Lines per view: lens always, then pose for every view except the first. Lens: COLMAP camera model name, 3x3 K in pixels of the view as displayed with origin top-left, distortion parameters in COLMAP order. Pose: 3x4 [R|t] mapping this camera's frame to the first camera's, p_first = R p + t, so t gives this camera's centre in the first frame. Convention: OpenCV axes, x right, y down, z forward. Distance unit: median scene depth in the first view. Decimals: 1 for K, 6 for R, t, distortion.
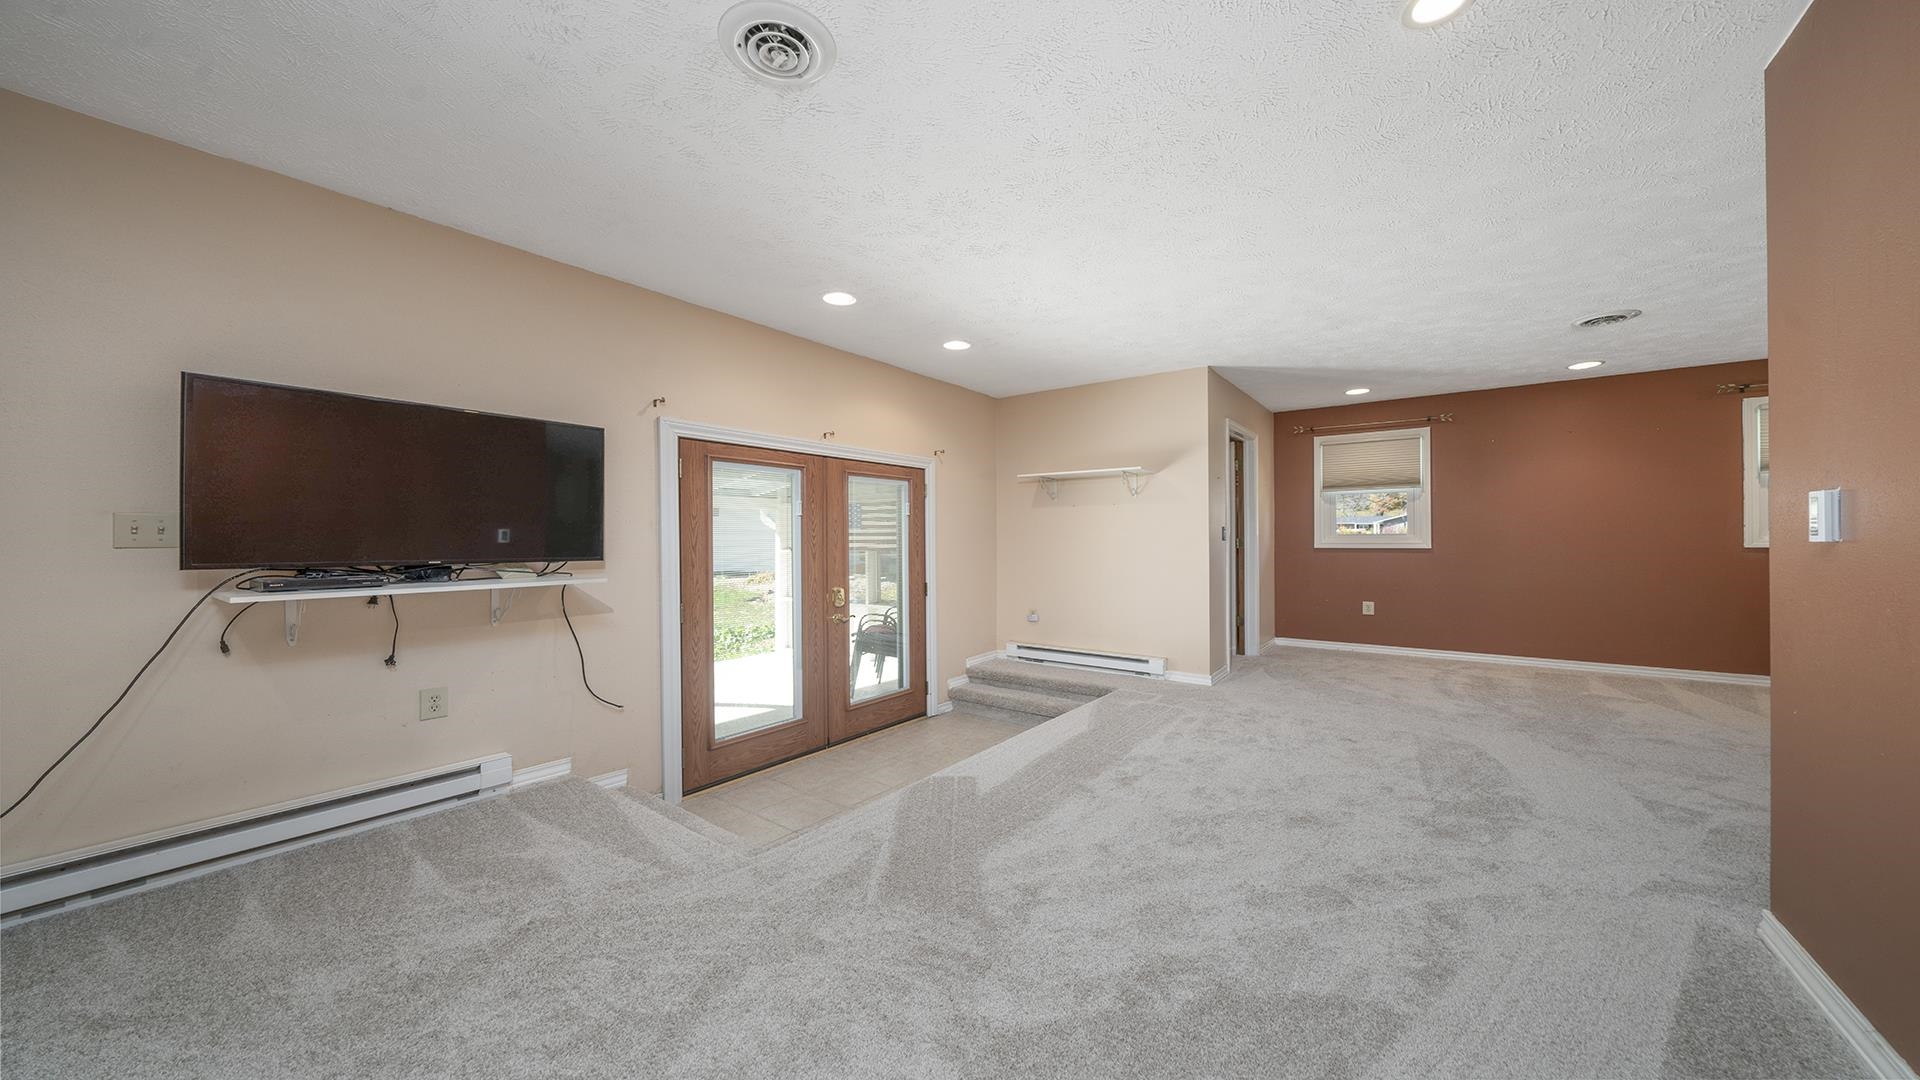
lens RADIAL K [[658.7, 0, 963.4], [0, 658.7, 531.4], [0, 0, 1]] dist [-0.001259, -0.000028]
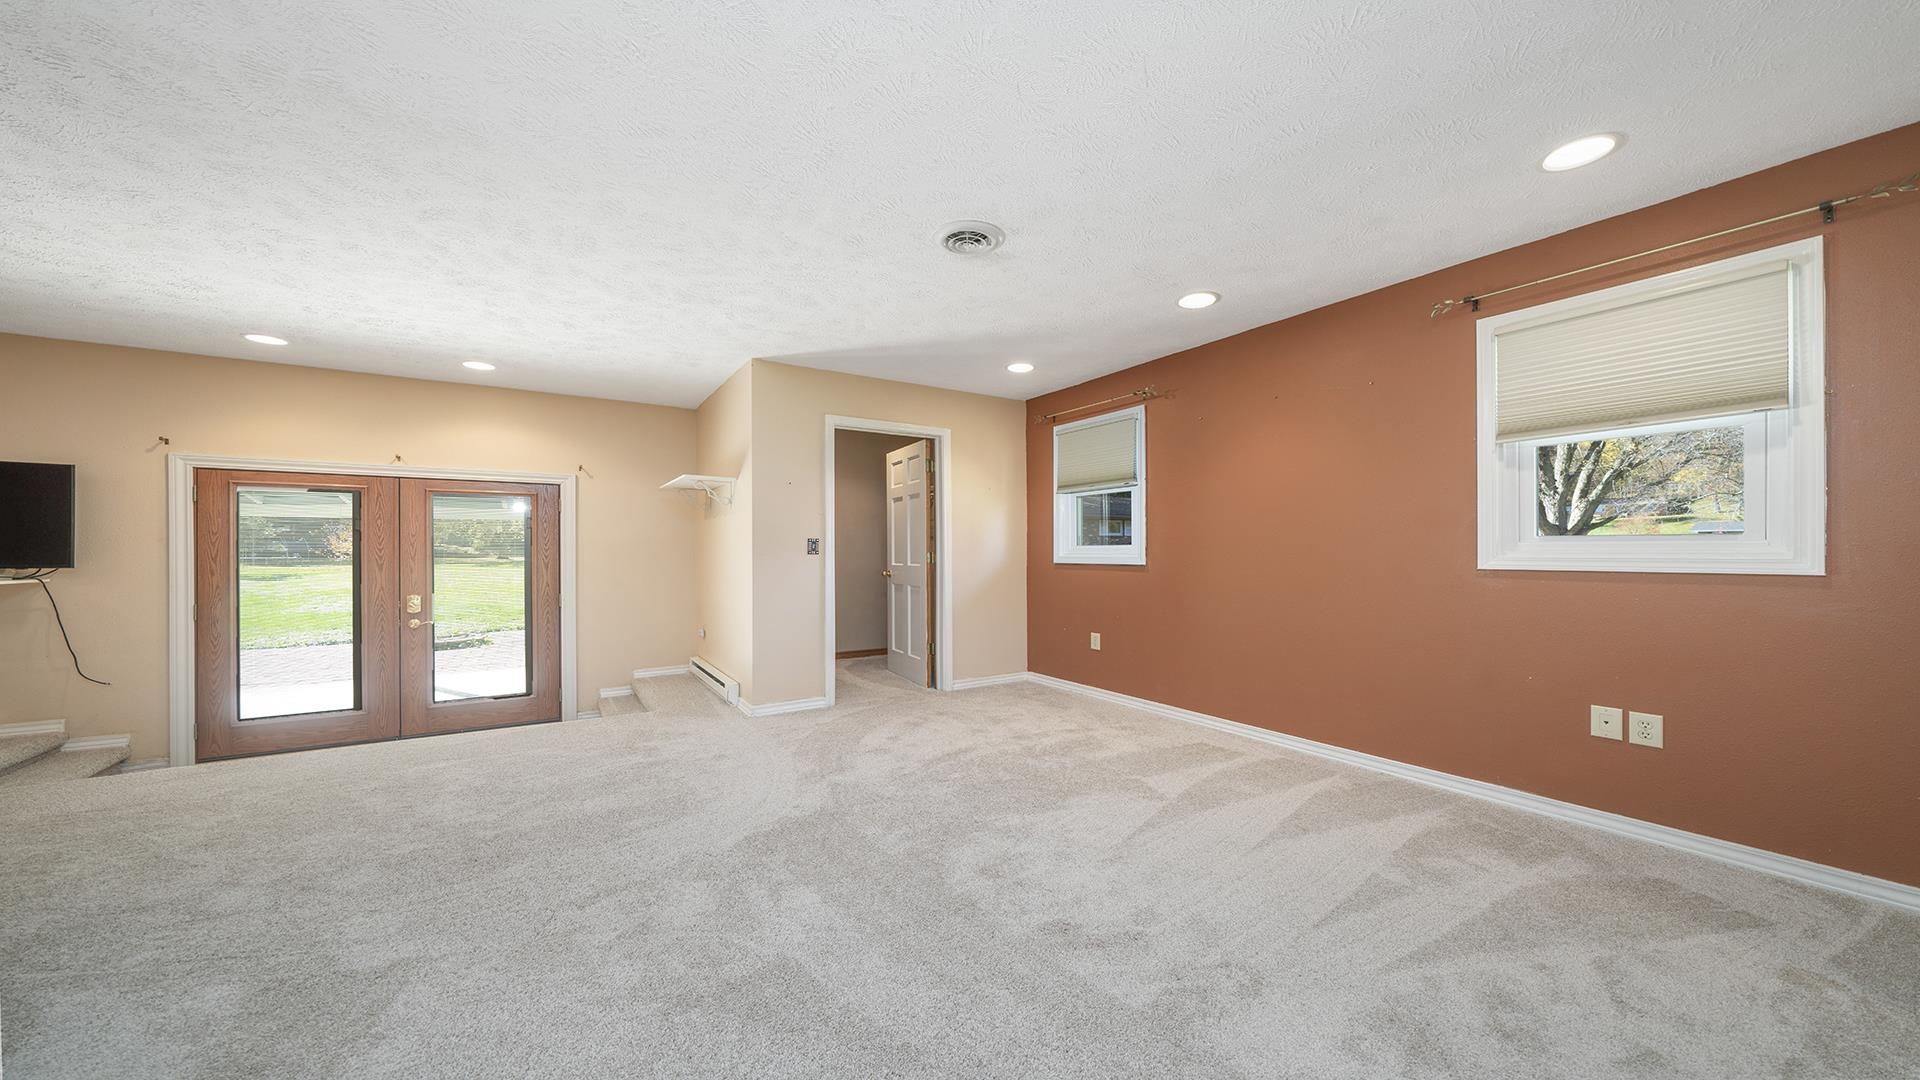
lens RADIAL K [[658.7, 0, 959.9], [0, 658.7, 547.7], [0, 0, 1]] dist [-0.001259, -0.000028]
pose [[0.932359, -0.001344, -0.361532, 1.064004], [0.002676, 0.999991, 0.003185, 0.003808], [0.361525, -0.003937, 0.932354, 0.301608]]
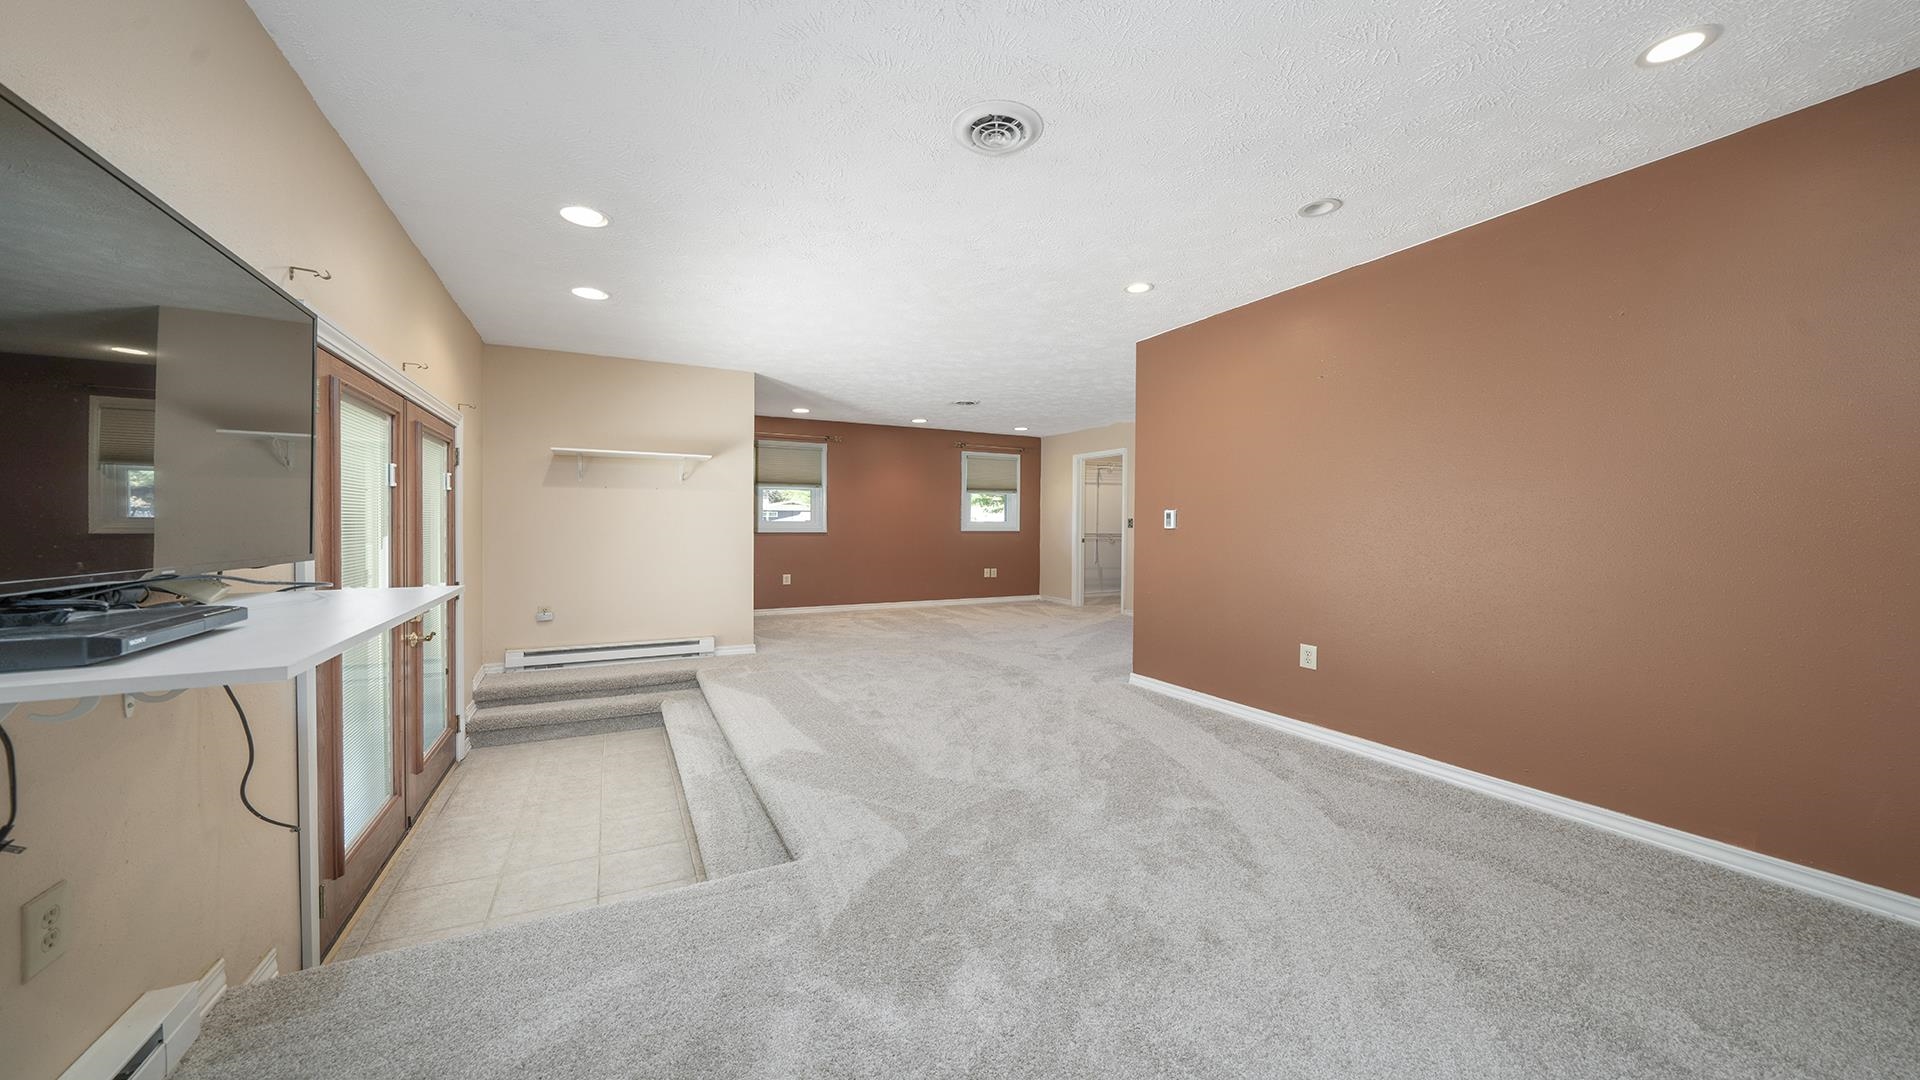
lens RADIAL K [[658.7, 0, 957.2], [0, 658.7, 537.5], [0, 0, 1]] dist [-0.001259, -0.000028]
pose [[0.452422, -0.014385, 0.891688, -0.532678], [-0.009198, 0.999741, 0.020795, 0.007830], [-0.891757, -0.017610, 0.452173, 0.195096]]
